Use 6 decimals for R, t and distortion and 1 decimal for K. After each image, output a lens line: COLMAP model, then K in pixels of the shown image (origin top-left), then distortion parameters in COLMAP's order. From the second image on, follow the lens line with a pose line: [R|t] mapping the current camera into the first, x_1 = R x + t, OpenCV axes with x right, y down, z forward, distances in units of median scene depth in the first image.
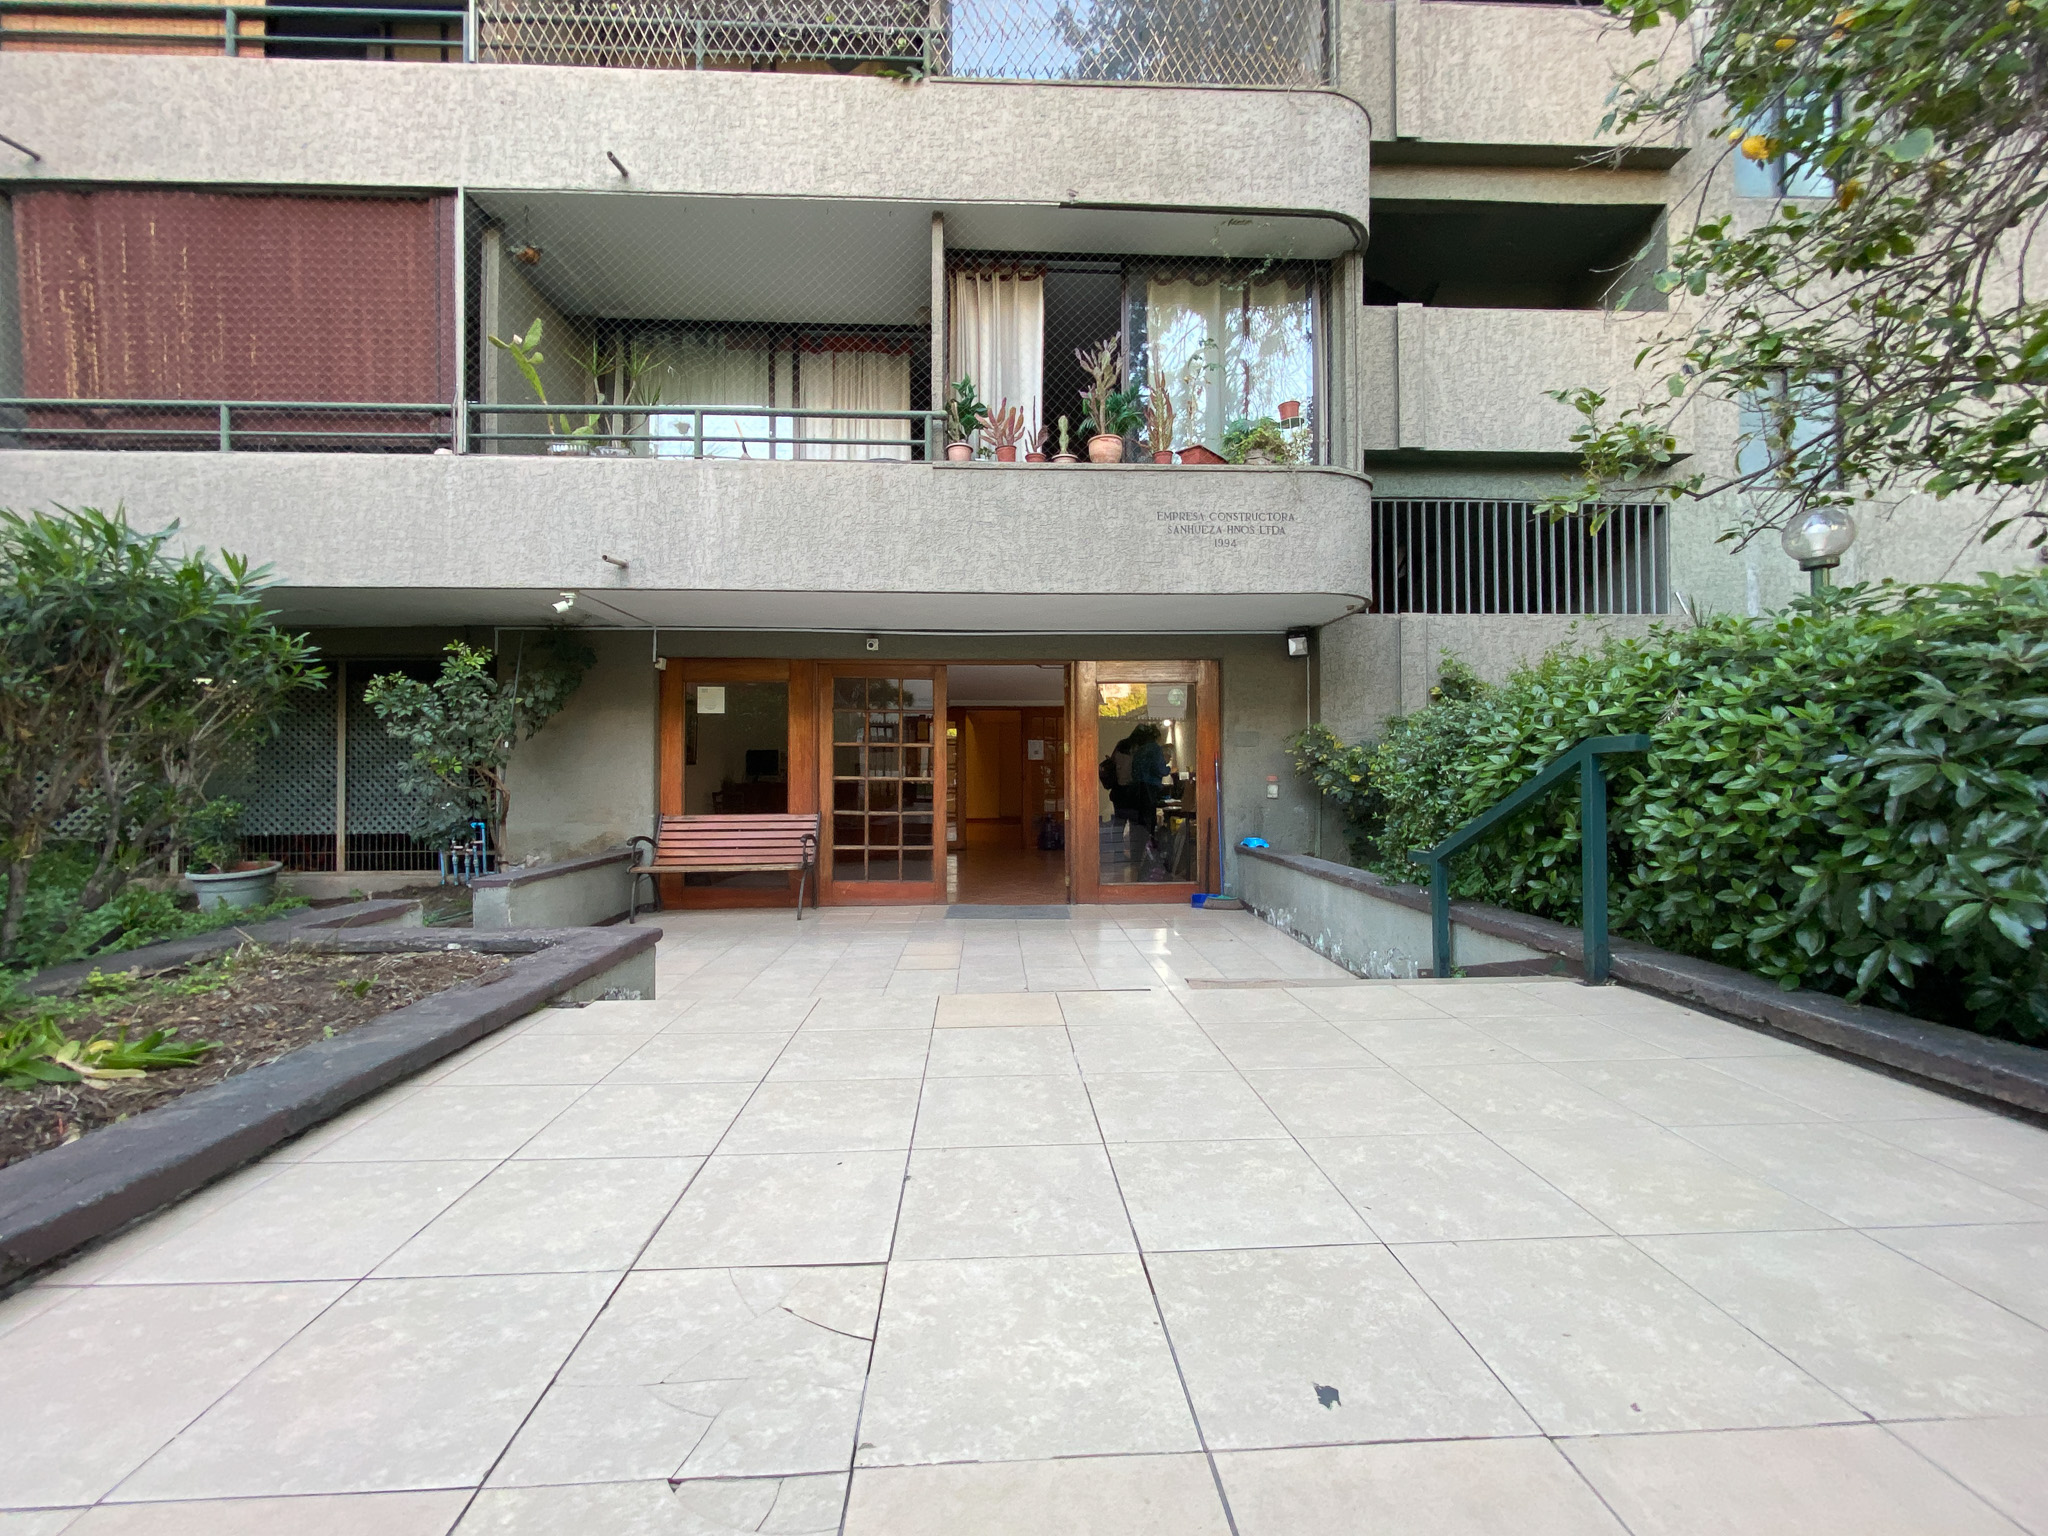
lens RADIAL K [[831.2, 0, 967.8], [0, 831.2, 737.3], [0, 0, 1]] dist [0.011727, -0.004018]
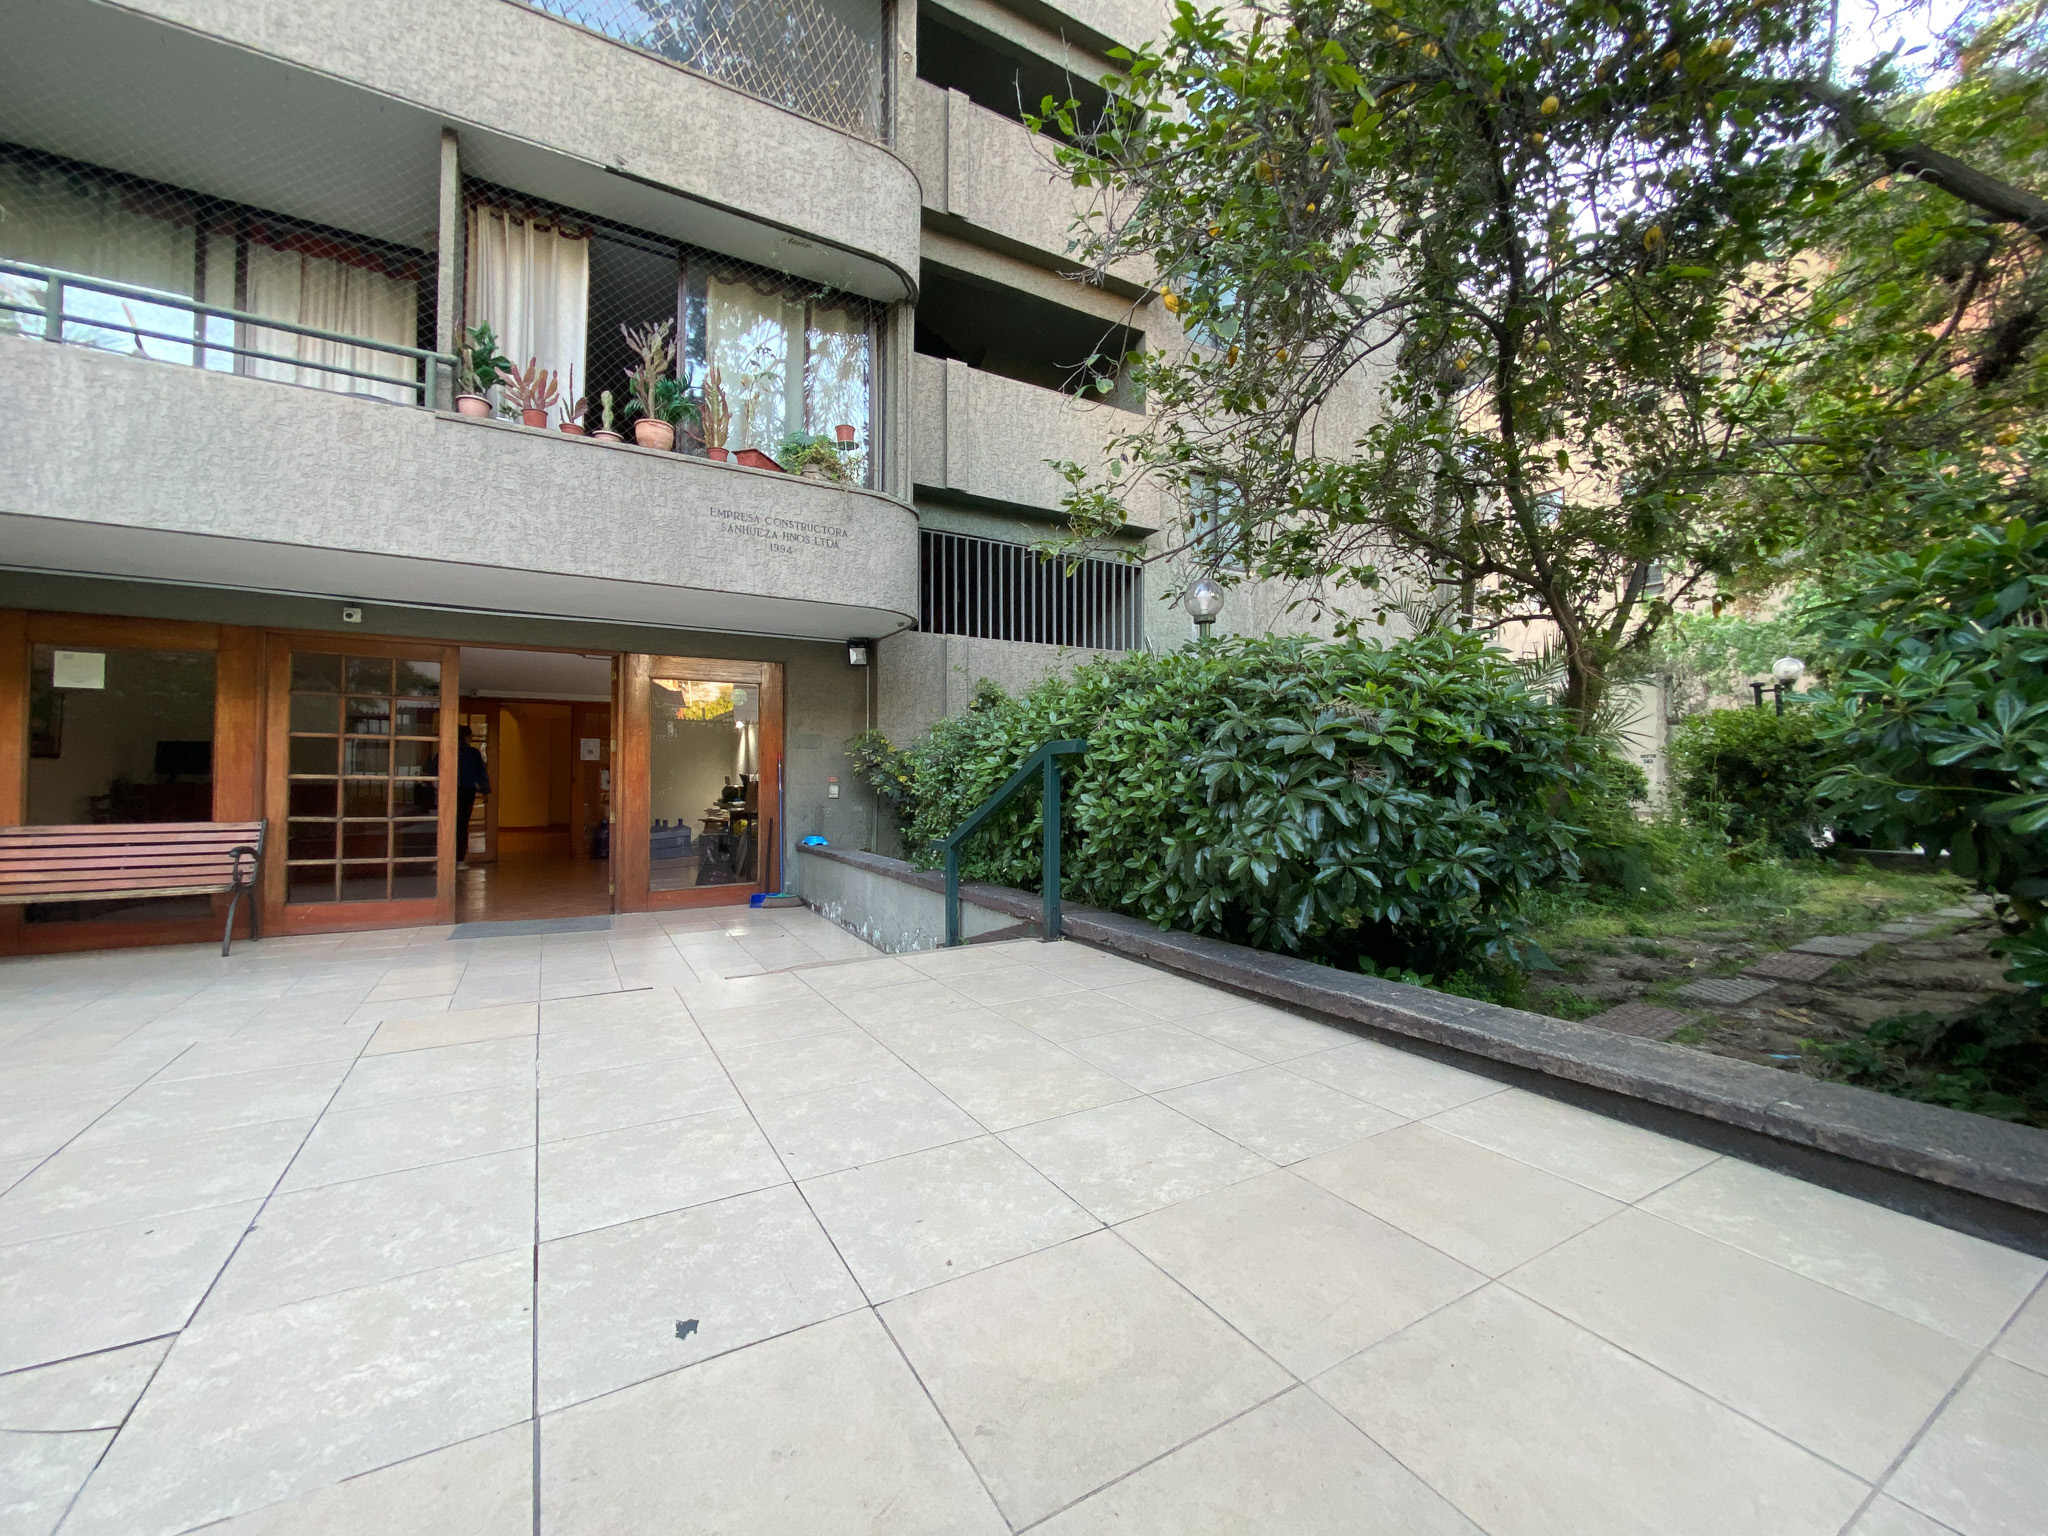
lens RADIAL K [[831.2, 0, 1098.9], [0, 831.2, 757.4], [0, 0, 1]] dist [0.011727, -0.004018]
pose [[0.889984, 0.022433, 0.455439, 0.218572], [-0.019985, 0.999748, -0.010190, 0.030178], [-0.455553, -0.000033, 0.890209, -0.109233]]
